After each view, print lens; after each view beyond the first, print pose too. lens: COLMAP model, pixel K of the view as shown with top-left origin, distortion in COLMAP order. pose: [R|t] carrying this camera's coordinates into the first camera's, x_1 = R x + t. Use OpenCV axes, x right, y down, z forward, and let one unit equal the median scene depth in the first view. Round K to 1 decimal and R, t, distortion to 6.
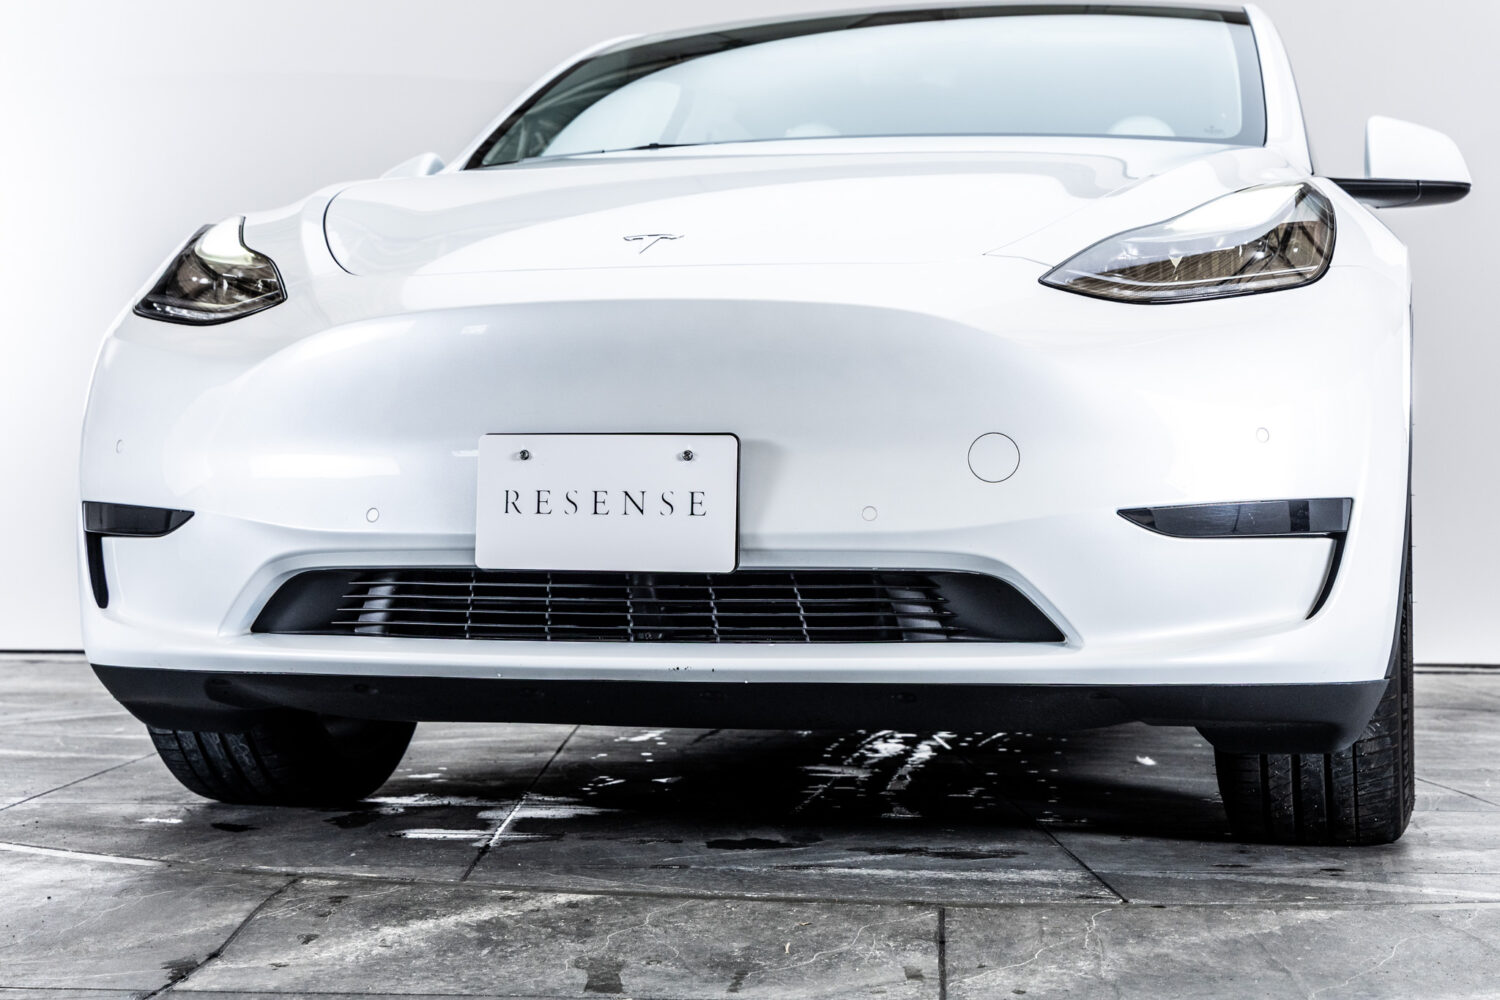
lens RADIAL K [[2429.8, 0, 750.0], [0, 2429.8, 500.0], [0, 0, 1]] dist [0.027662, 0.133423]
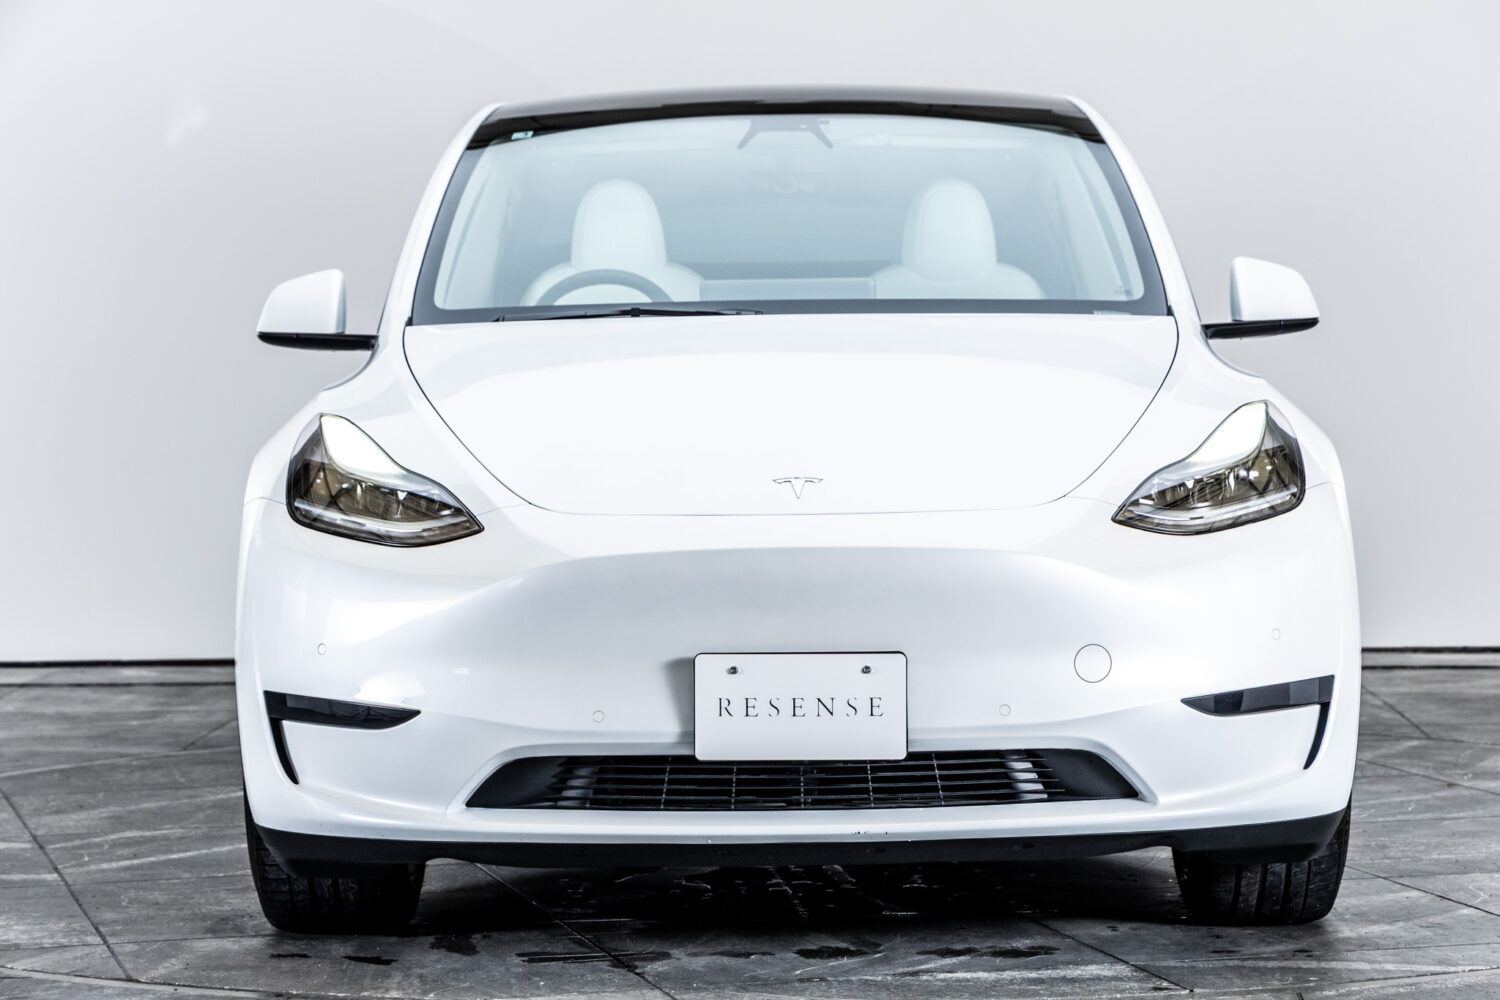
lens RADIAL K [[3577.8, 0, 750.0], [0, 3577.8, 500.0], [0, 0, 1]] dist [0.048639, -0.114054]
pose [[0.970694, -0.027285, 0.238764, -0.506665], [0.013840, 0.998232, 0.057810, -0.206503], [-0.239919, -0.052811, 0.969355, -0.779583]]
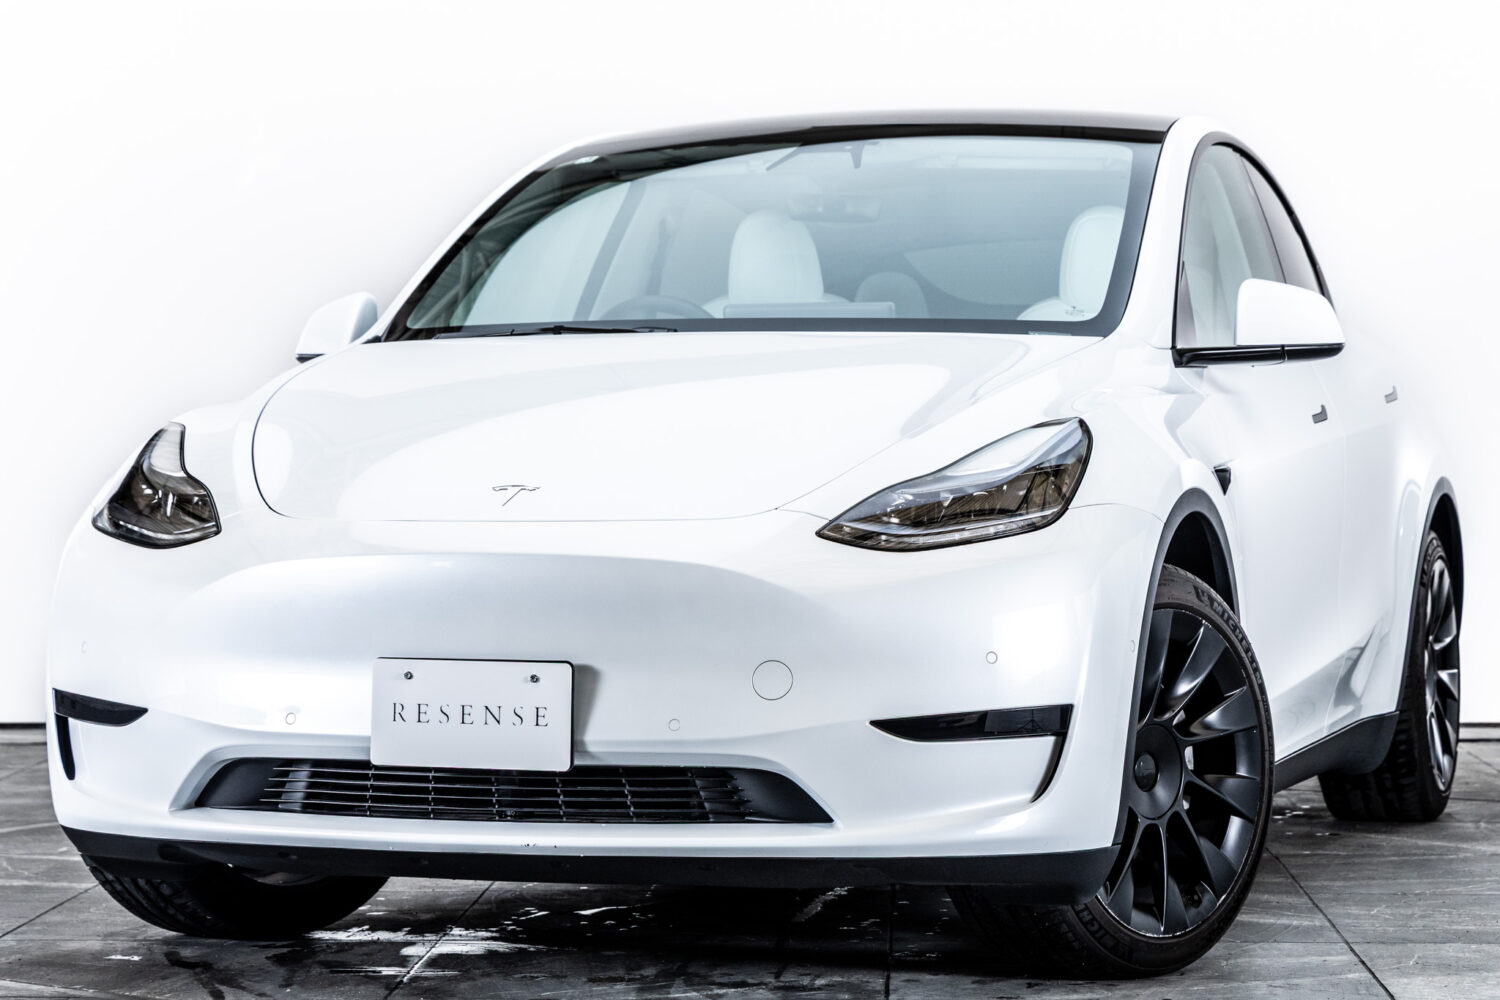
lens RADIAL K [[3956.2, 0, 750.0], [0, 3956.2, 500.0], [0, 0, 1]] dist [0.051605, -2.706374]
pose [[0.998475, -0.005539, -0.054922, 0.189975], [0.007002, 0.999625, 0.026484, -0.156083], [0.054754, -0.026828, 0.998139, -0.998768]]
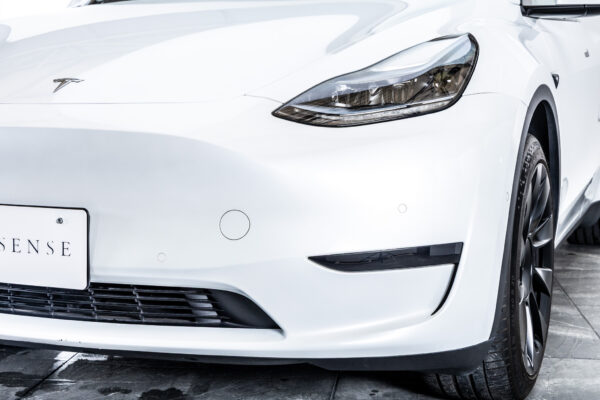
lens RADIAL K [[971.9, 0, 300.0], [0, 971.9, 200.0], [0, 0, 1]] dist [0.027662, 0.133423]
pose [[0.992784, 0.008867, -0.119587, 0.210782], [0.005555, 0.992791, 0.119729, -0.107242], [0.119786, -0.119529, 0.985578, 0.323505]]
